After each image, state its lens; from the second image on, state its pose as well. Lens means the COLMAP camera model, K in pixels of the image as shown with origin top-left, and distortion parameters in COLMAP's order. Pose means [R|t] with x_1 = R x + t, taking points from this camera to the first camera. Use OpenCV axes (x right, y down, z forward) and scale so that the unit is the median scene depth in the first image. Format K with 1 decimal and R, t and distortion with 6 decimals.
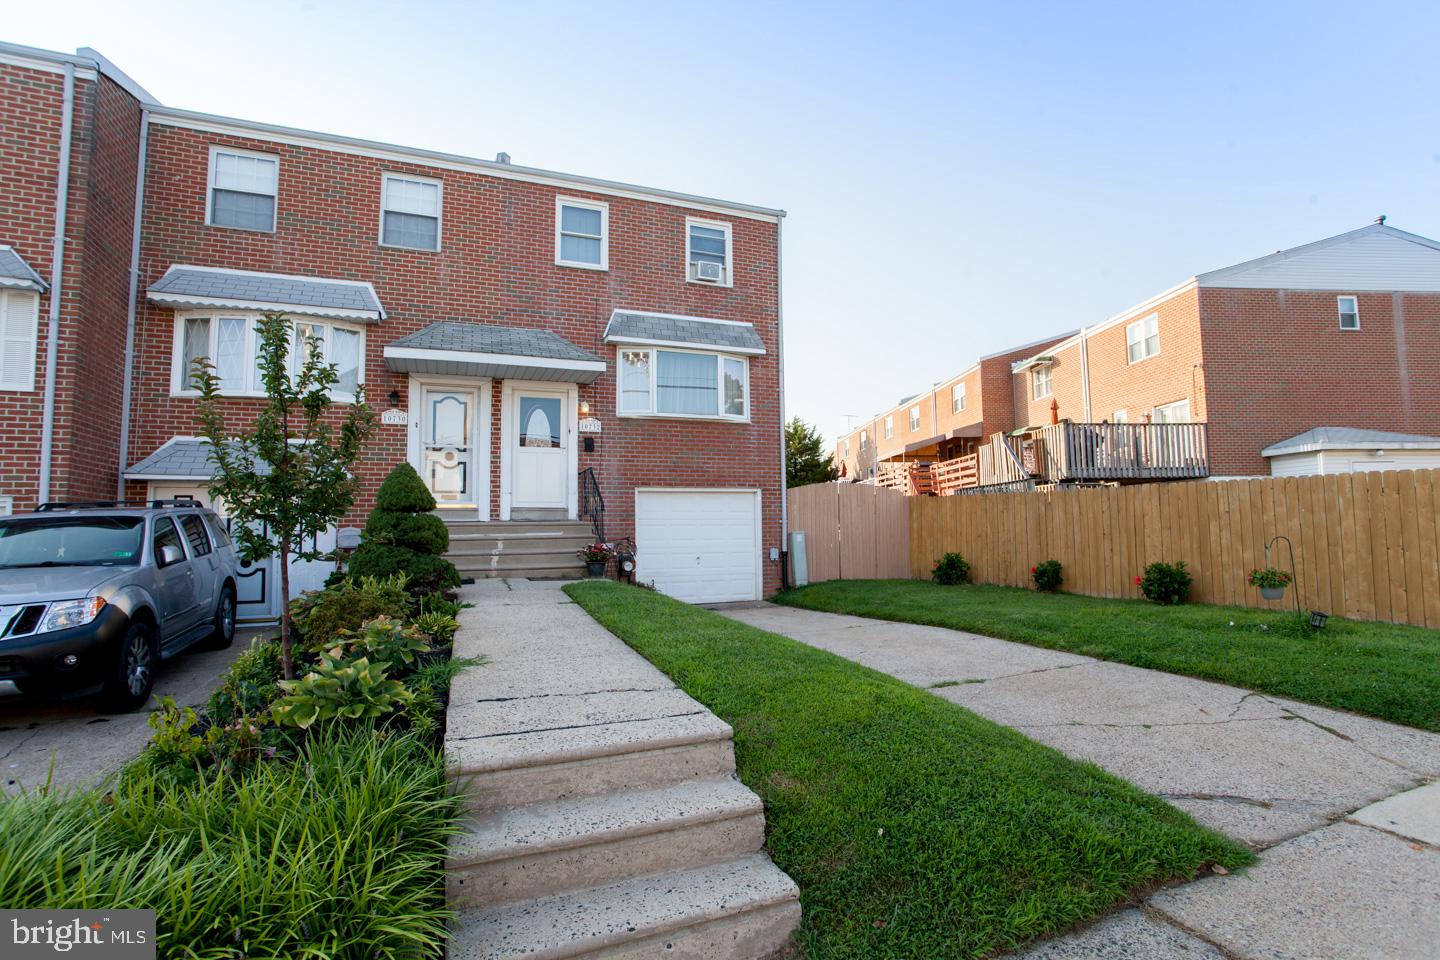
lens RADIAL K [[702.4, 0, 724.6], [0, 702.4, 479.0], [0, 0, 1]] dist [-0.073358, 0.030243]
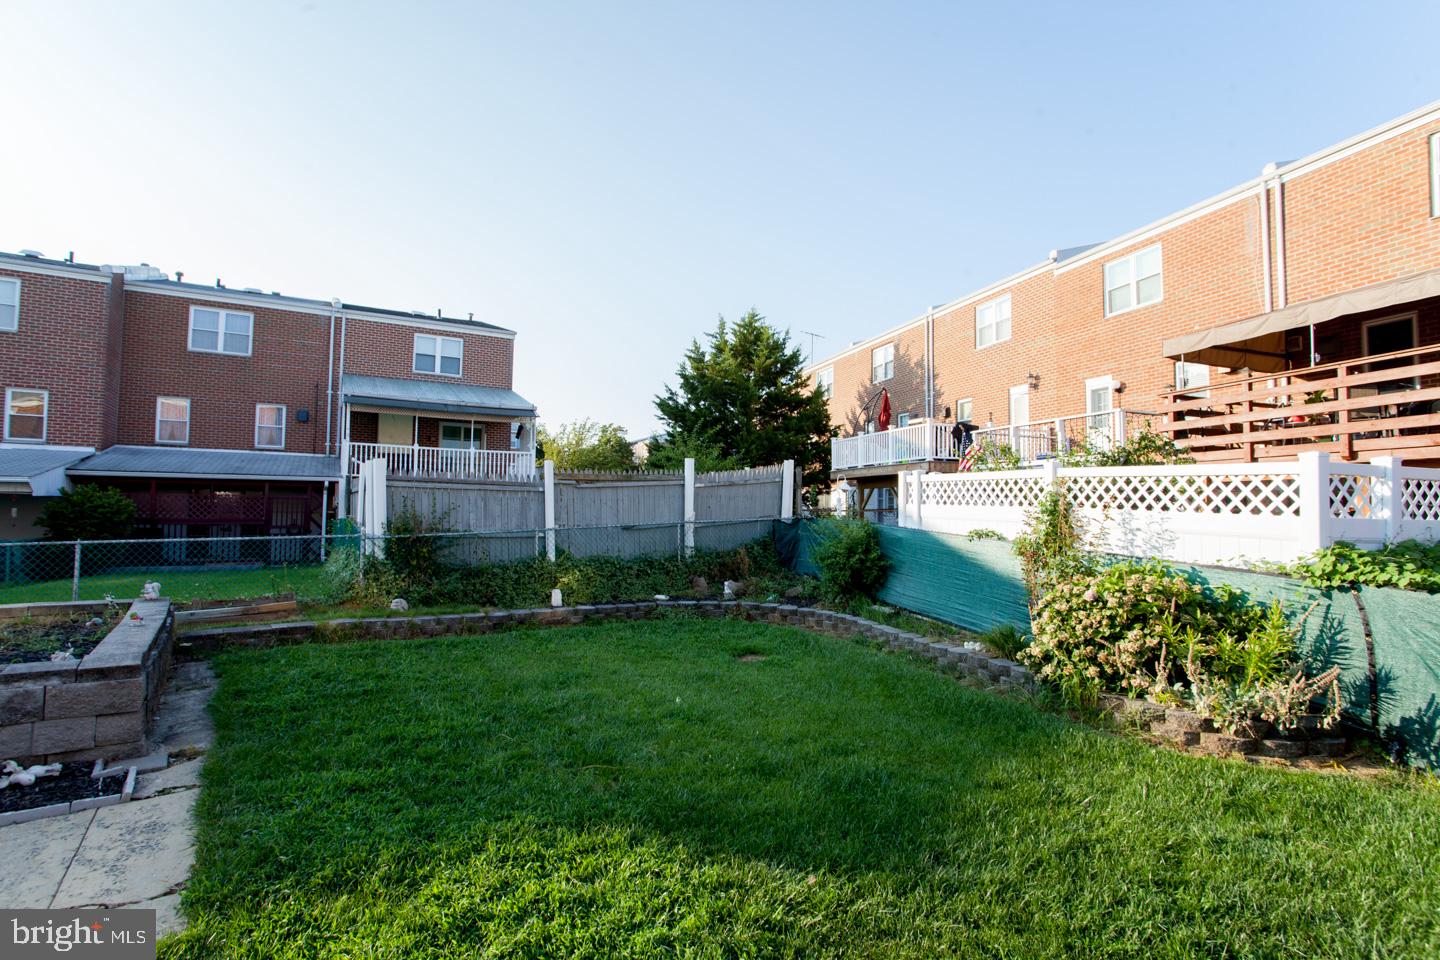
lens RADIAL K [[702.4, 0, 725.4], [0, 702.4, 480.9], [0, 0, 1]] dist [-0.073358, 0.030243]
pose [[0.967661, 0.031662, 0.250261, -0.190601], [-0.040308, 0.998752, 0.029497, 0.100491], [-0.249015, -0.038630, 0.967729, 2.142083]]
